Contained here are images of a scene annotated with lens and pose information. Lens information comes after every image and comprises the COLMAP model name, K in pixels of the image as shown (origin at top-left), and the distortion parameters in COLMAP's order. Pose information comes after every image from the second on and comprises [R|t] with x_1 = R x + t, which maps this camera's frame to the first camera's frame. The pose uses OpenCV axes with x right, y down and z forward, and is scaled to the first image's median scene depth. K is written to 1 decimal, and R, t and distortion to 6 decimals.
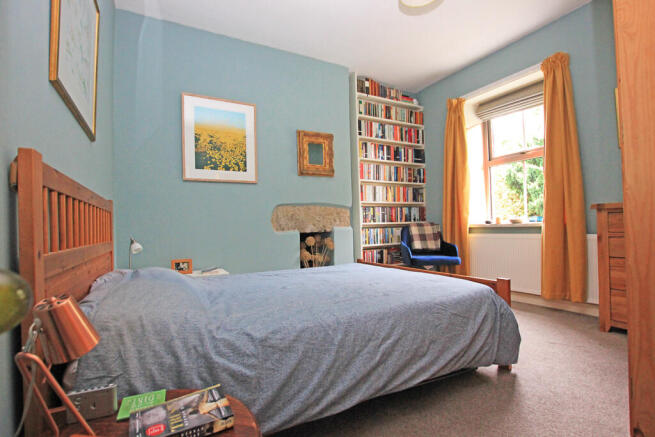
lens RADIAL K [[307.8, 0, 324.7], [0, 307.8, 222.9], [0, 0, 1]] dist [-0.003980, -0.000433]
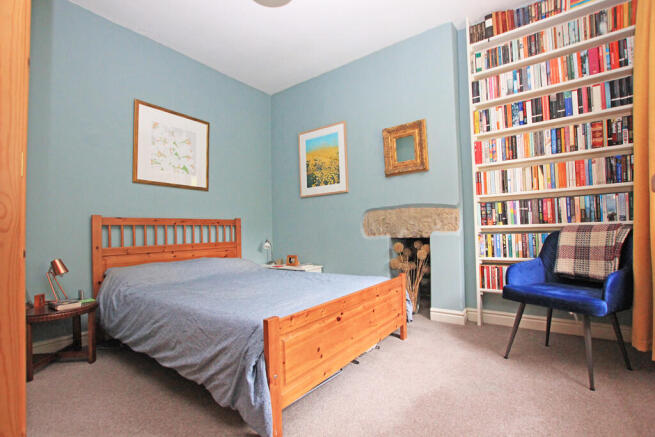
lens RADIAL K [[307.8, 0, 324.7], [0, 307.8, 222.9], [0, 0, 1]] dist [-0.003980, -0.000433]
pose [[0.425411, -0.013196, -0.904904, 0.599633], [0.027545, 0.999619, -0.001627, -0.015417], [0.904581, -0.024234, 0.425612, 0.370306]]
